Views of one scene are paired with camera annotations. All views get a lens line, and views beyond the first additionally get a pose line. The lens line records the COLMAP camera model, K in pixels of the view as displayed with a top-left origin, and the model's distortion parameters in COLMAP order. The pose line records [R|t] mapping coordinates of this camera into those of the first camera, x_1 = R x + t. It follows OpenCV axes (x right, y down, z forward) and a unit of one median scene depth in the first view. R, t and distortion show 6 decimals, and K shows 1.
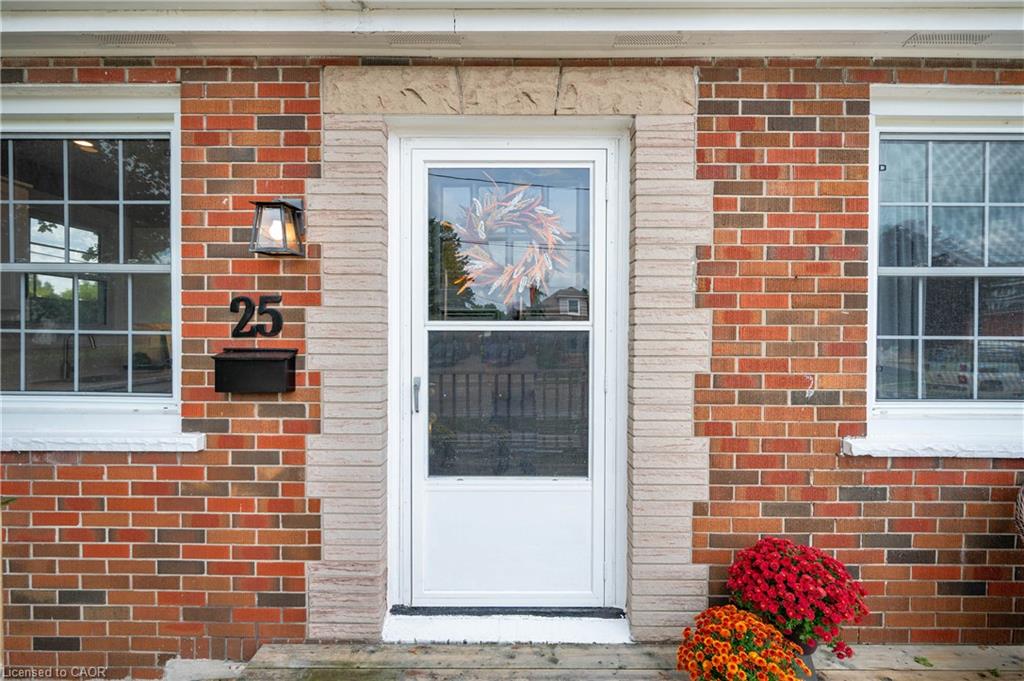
lens RADIAL K [[447.0, 0, 512.0], [0, 447.0, 340.5], [0, 0, 1]] dist [-0.001626, 0.000004]
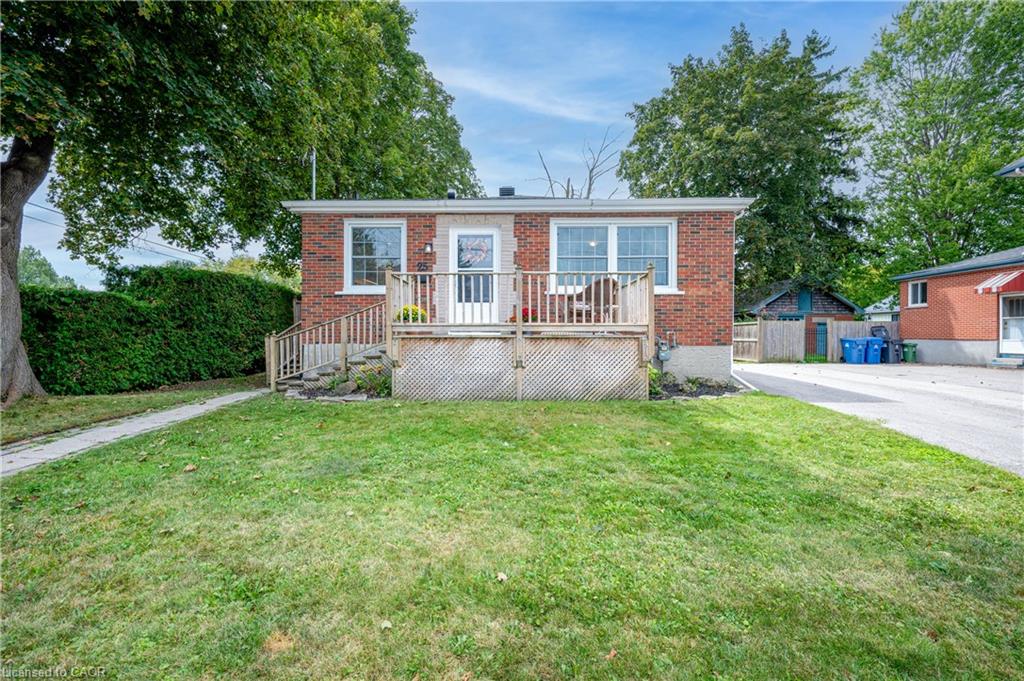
lens RADIAL K [[449.5, 0, 516.3], [0, 449.5, 340.9], [0, 0, 1]] dist [-0.002015, 0.000011]
pose [[0.999944, -0.003629, -0.009910, 0.483463], [0.003622, 0.999993, -0.000725, 0.759824], [0.009912, 0.000689, 0.999951, -3.856580]]
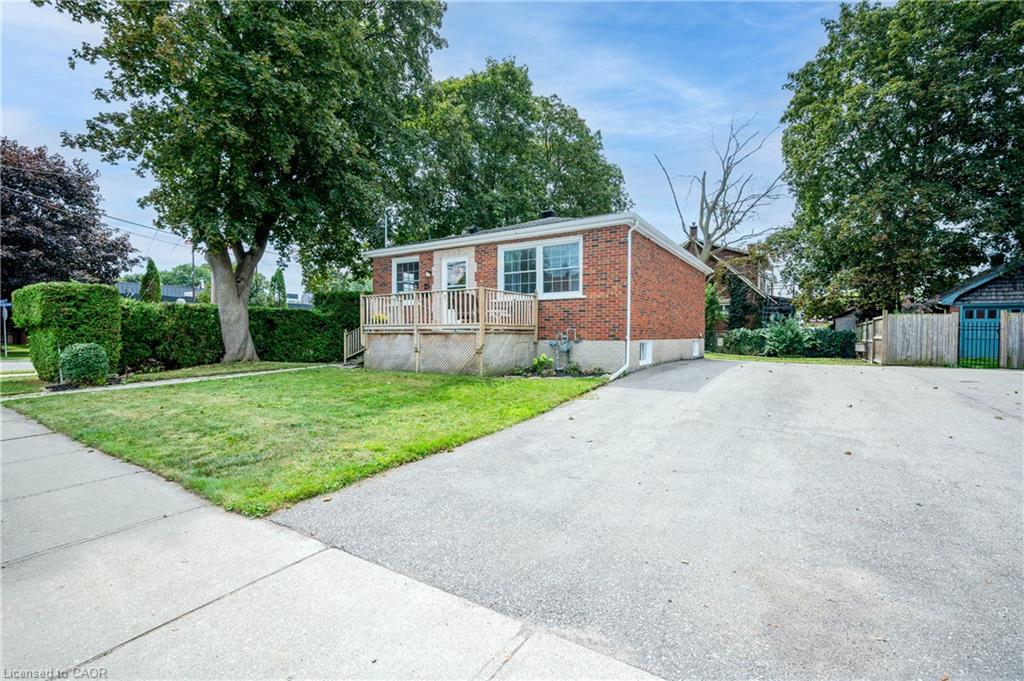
lens RADIAL K [[449.5, 0, 516.3], [0, 449.5, 340.9], [0, 0, 1]] dist [-0.002015, 0.000011]
pose [[0.848315, 0.005713, -0.529461, 4.562142], [-0.003357, 0.999980, 0.005412, 0.794514], [0.529481, -0.002814, 0.848317, -4.456749]]
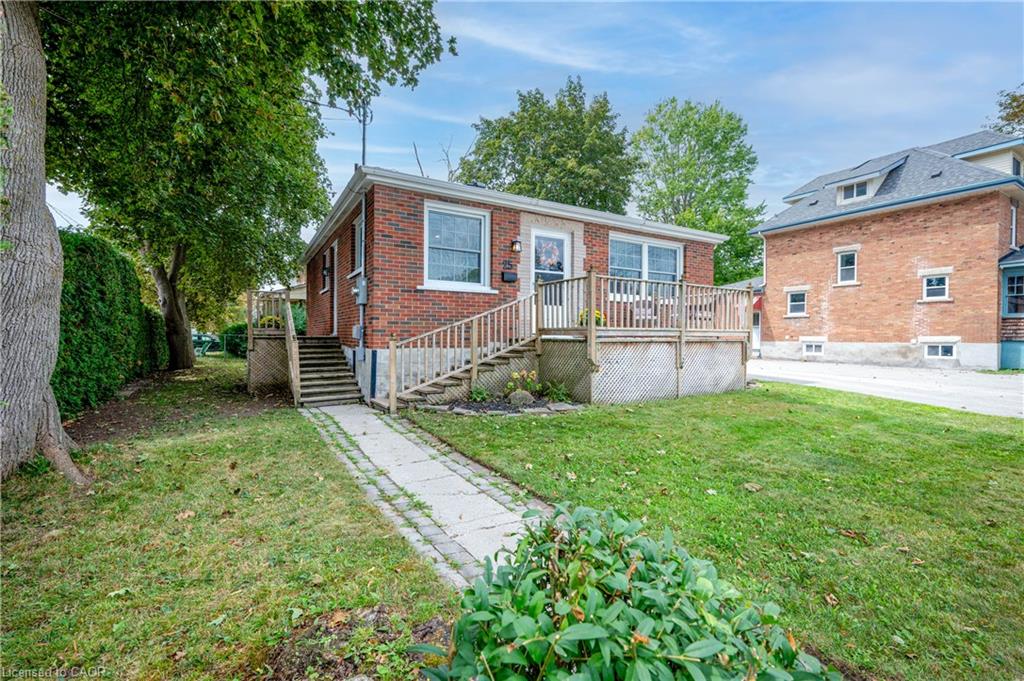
lens RADIAL K [[449.5, 0, 516.3], [0, 449.5, 340.9], [0, 0, 1]] dist [-0.002015, 0.000011]
pose [[0.851840, -0.004075, 0.523786, -2.895711], [0.004748, 0.999989, 0.000058, 0.718081], [-0.523780, 0.002437, 0.851850, -2.920847]]
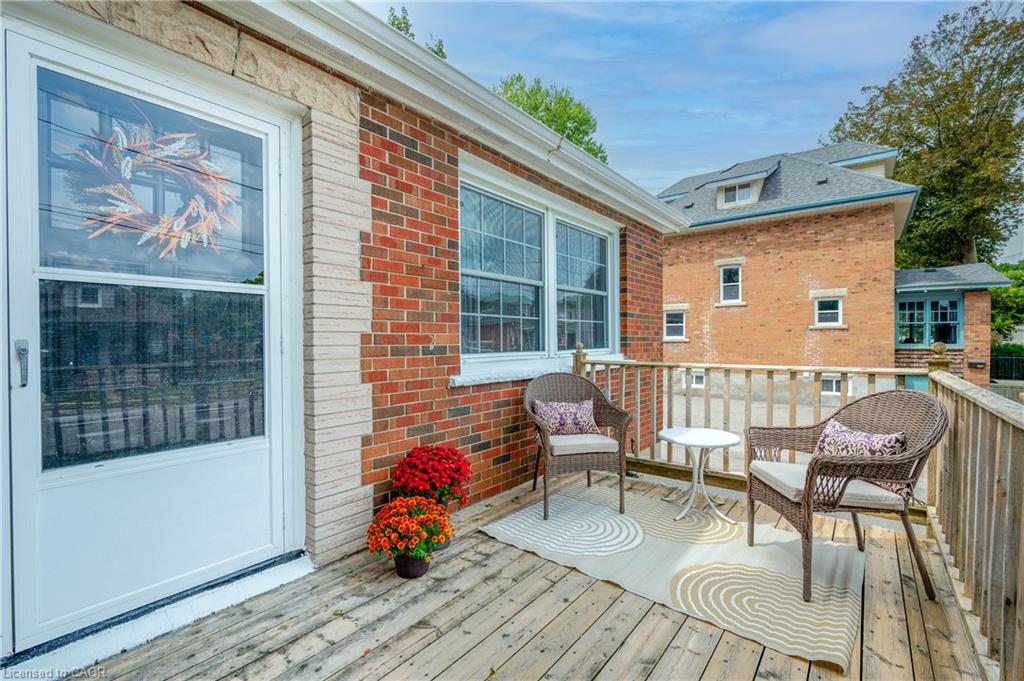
lens RADIAL K [[449.5, 0, 516.3], [0, 449.5, 340.9], [0, 0, 1]] dist [-0.002015, 0.000011]
pose [[0.615179, -0.007850, 0.788349, -0.312609], [0.016932, 0.999851, -0.003257, 0.106685], [-0.788206, 0.015352, 0.615220, -0.113093]]
